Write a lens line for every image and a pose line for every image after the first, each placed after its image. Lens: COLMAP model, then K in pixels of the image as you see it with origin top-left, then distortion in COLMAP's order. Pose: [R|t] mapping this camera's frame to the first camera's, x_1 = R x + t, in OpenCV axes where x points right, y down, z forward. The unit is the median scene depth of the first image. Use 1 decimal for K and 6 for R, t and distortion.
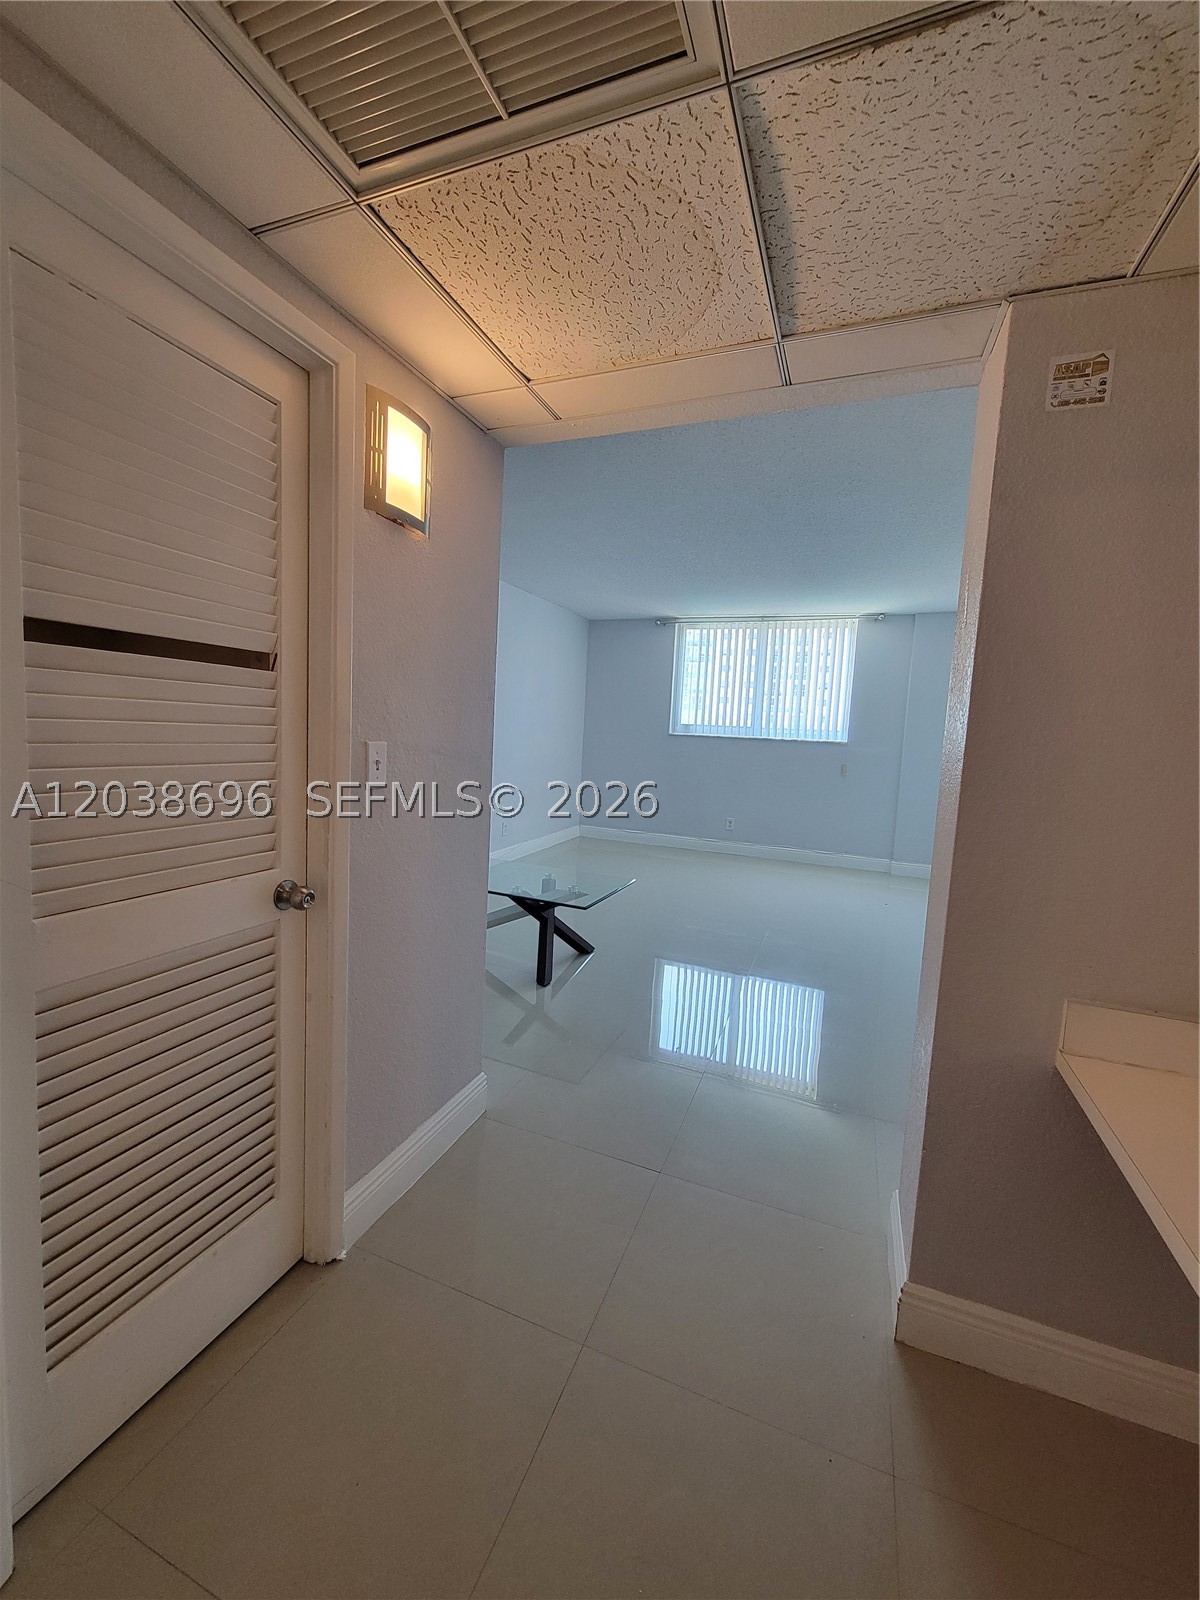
lens RADIAL K [[655.2, 0, 600.4], [0, 655.2, 774.3], [0, 0, 1]] dist [0.000352, -0.001145]
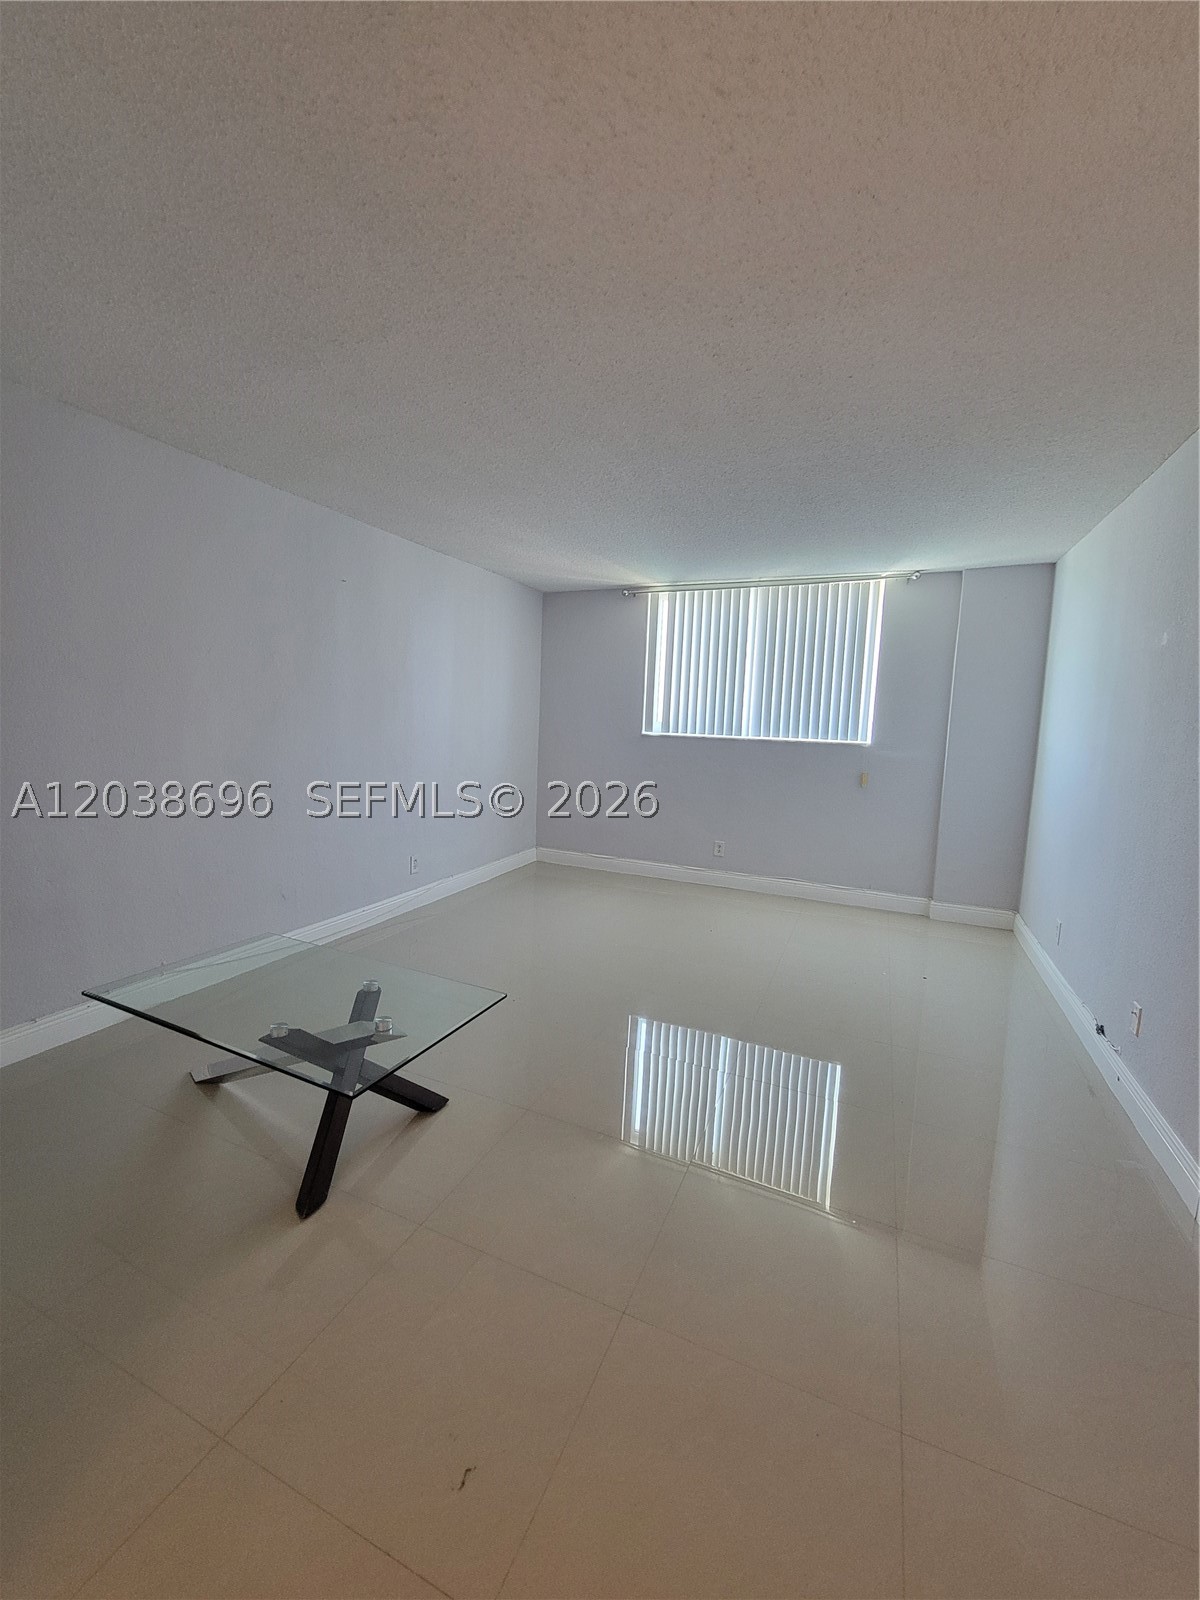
lens RADIAL K [[655.2, 0, 600.4], [0, 655.2, 774.3], [0, 0, 1]] dist [0.000352, -0.001145]
pose [[0.999236, -0.010579, -0.037629, 0.088520], [0.010991, 0.999882, 0.010746, -0.024091], [0.037511, -0.011151, 0.999234, 0.217414]]
